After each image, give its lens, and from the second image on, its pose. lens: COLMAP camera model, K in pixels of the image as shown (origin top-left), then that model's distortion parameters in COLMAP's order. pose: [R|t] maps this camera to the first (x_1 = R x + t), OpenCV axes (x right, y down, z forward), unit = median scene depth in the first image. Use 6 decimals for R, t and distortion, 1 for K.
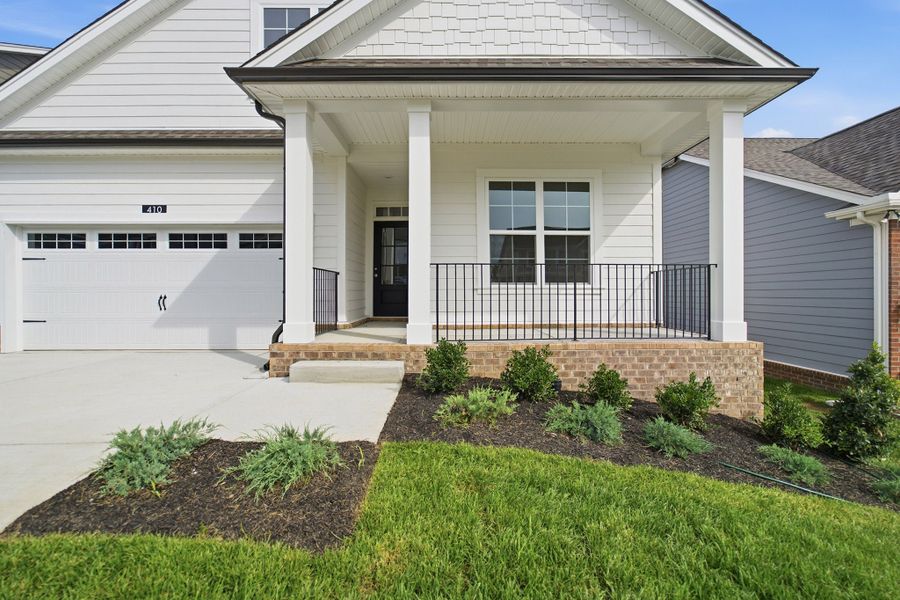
lens RADIAL K [[386.1, 0, 447.1], [0, 386.1, 296.8], [0, 0, 1]] dist [-0.017980, 0.016351]
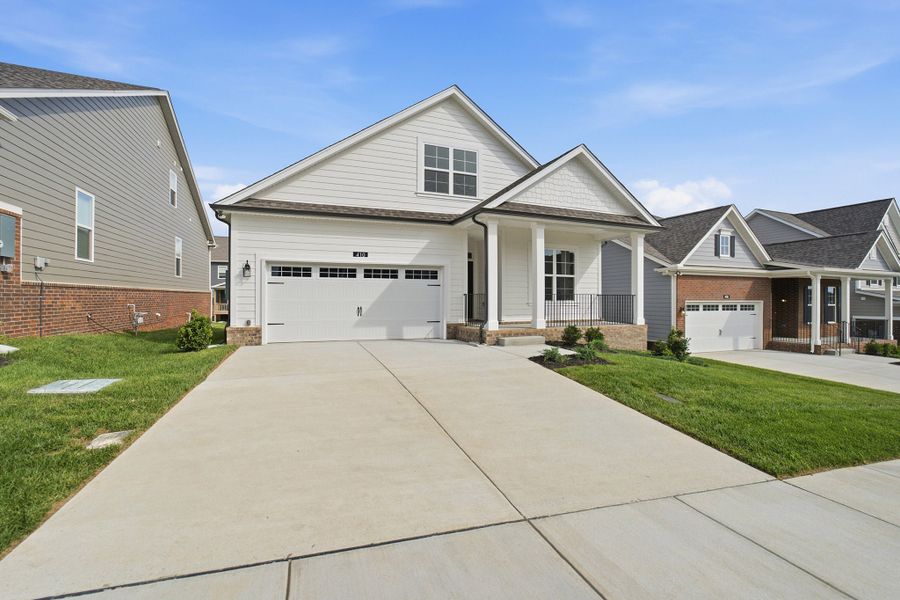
lens RADIAL K [[377.7, 0, 450.0], [0, 377.7, 300.0], [0, 0, 1]] dist [-0.004017, 0.000396]
pose [[0.931214, 0.003988, 0.364452, -0.989688], [-0.002650, 0.999988, -0.004173, -0.027549], [-0.364464, 0.002920, 0.931213, -0.645327]]
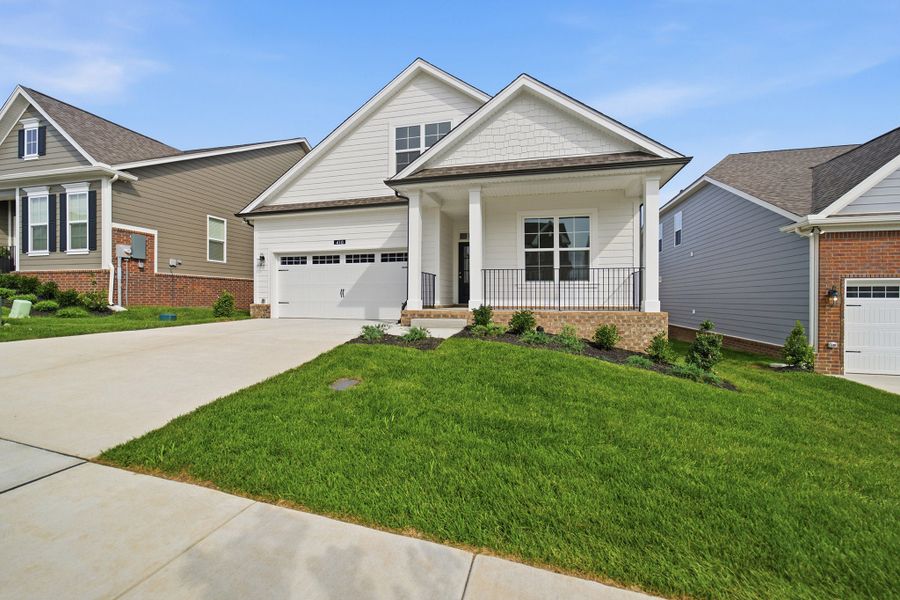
lens RADIAL K [[377.7, 0, 450.0], [0, 377.7, 300.0], [0, 0, 1]] dist [-0.004017, 0.000396]
pose [[0.968419, 0.005533, -0.249265, 0.203856], [-0.006615, 0.999972, -0.003506, 0.051905], [0.249239, 0.005044, 0.968429, -0.620027]]
